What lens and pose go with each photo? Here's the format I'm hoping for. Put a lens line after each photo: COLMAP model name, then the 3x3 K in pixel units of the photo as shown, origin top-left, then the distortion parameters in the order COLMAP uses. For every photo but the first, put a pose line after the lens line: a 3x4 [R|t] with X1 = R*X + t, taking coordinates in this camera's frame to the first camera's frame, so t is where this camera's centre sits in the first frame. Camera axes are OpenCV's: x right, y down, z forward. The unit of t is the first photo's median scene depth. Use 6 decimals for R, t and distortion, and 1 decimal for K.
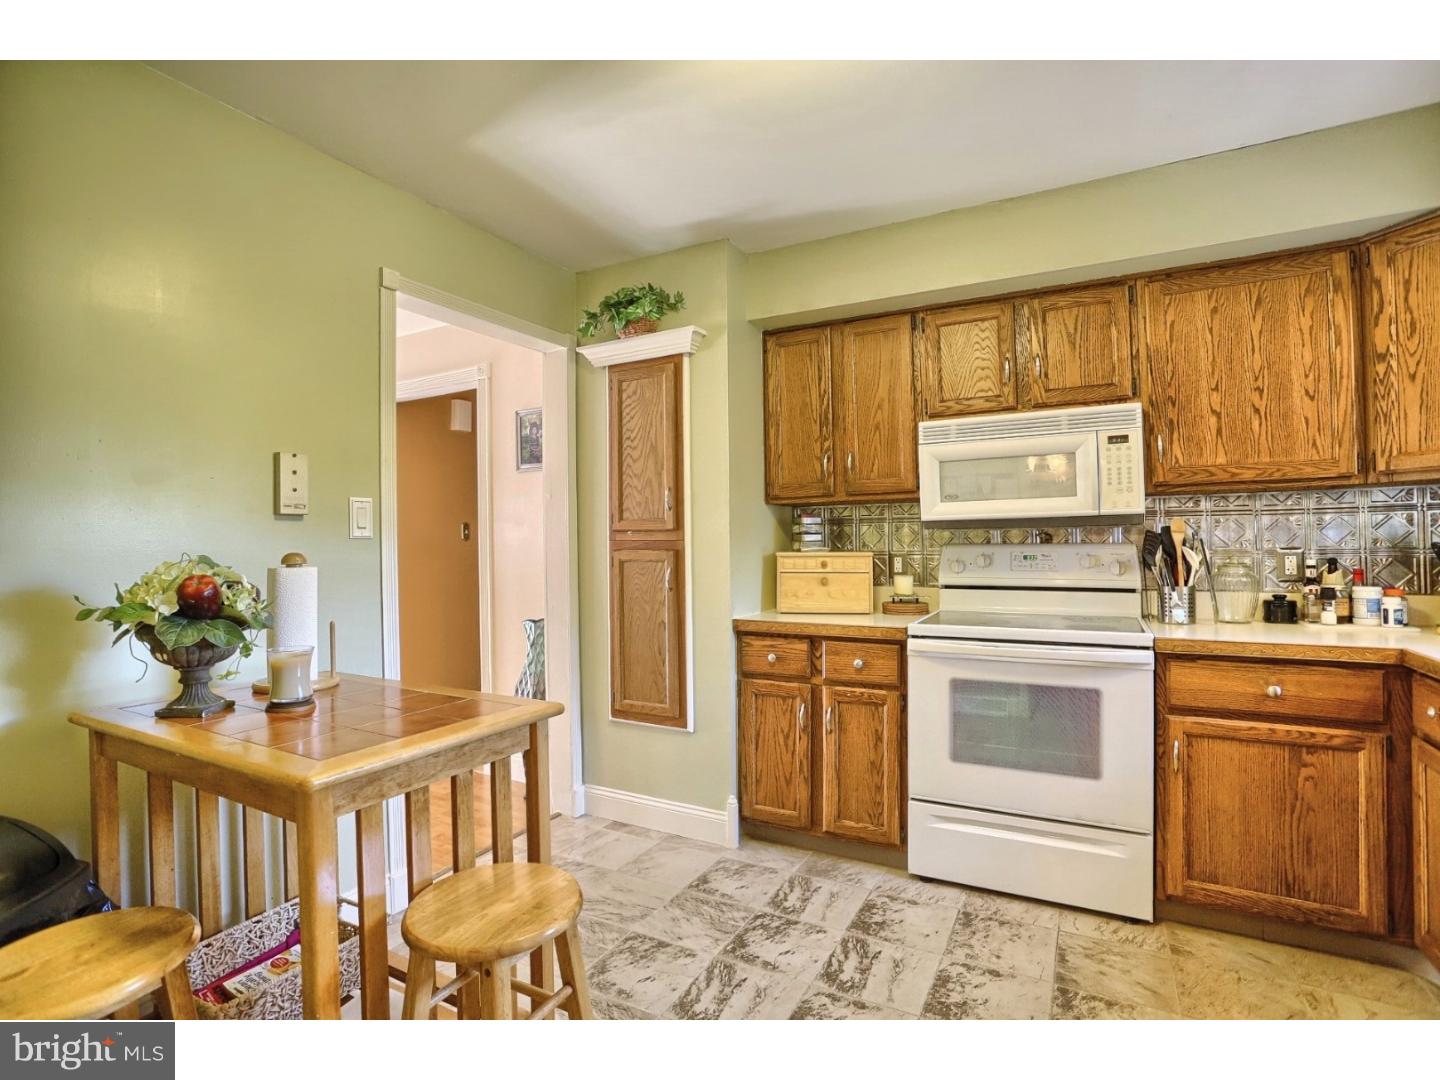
lens RADIAL K [[705.8, 0, 720.0], [0, 705.8, 538.3], [0, 0, 1]] dist [-0.030702, 0.001914]
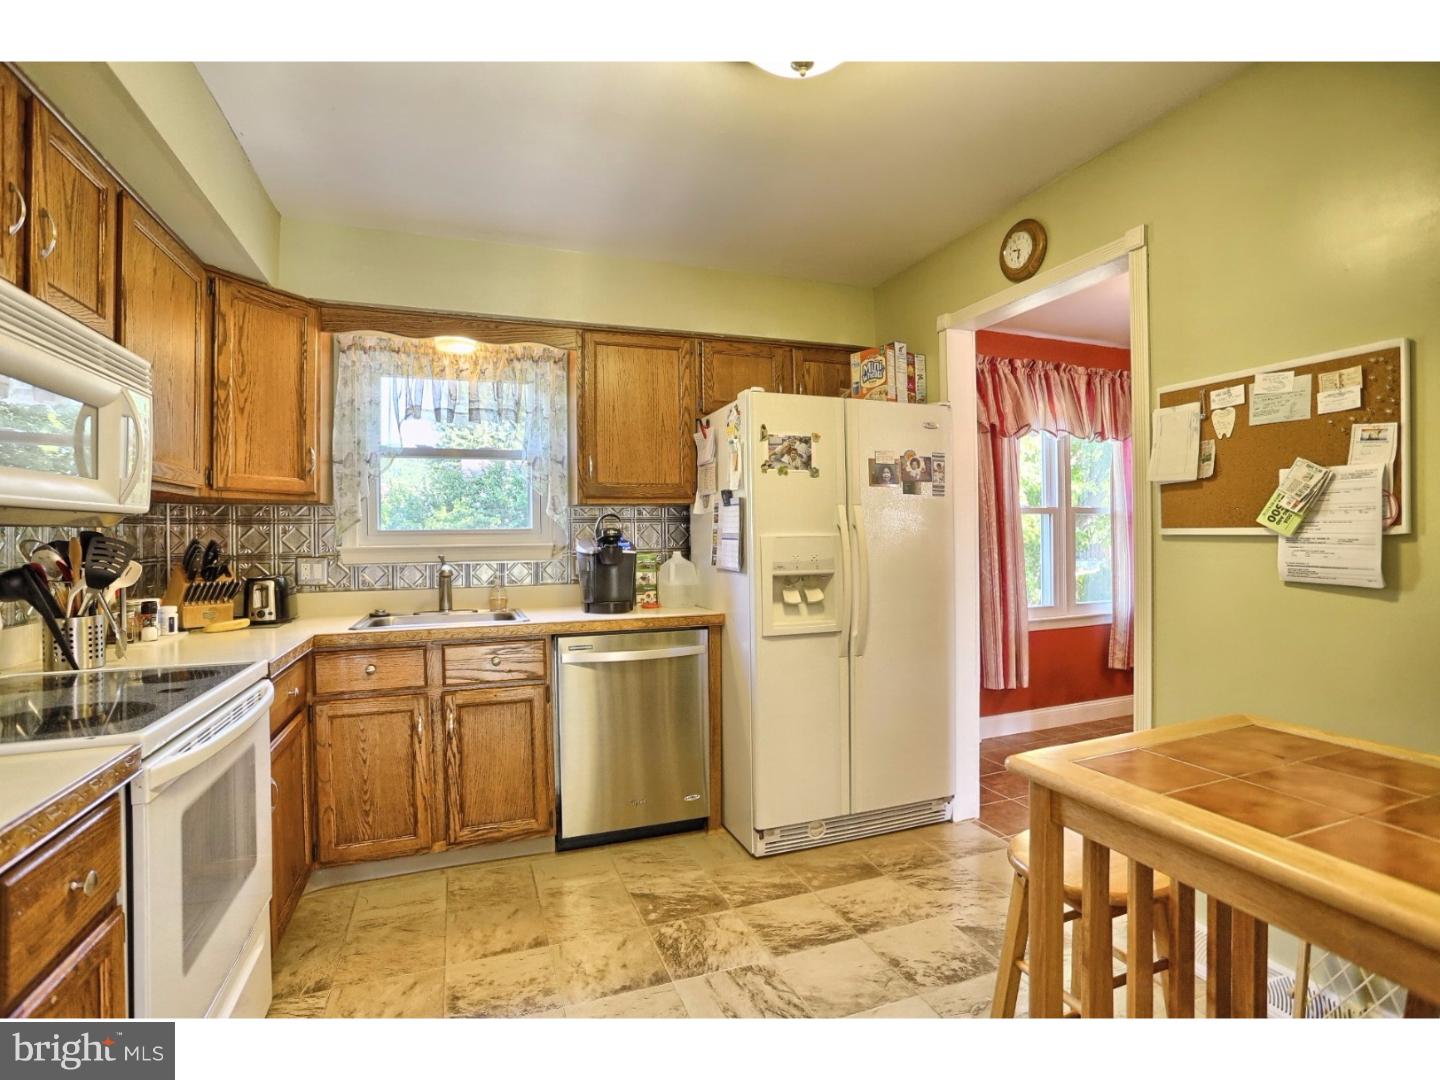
lens RADIAL K [[705.8, 0, 722.0], [0, 705.8, 535.6], [0, 0, 1]] dist [-0.030702, 0.001914]
pose [[-0.762850, 0.022476, 0.646185, -0.375461], [0.013890, 0.999735, -0.018376, 0.011494], [-0.646426, -0.005042, -0.762960, 1.363561]]
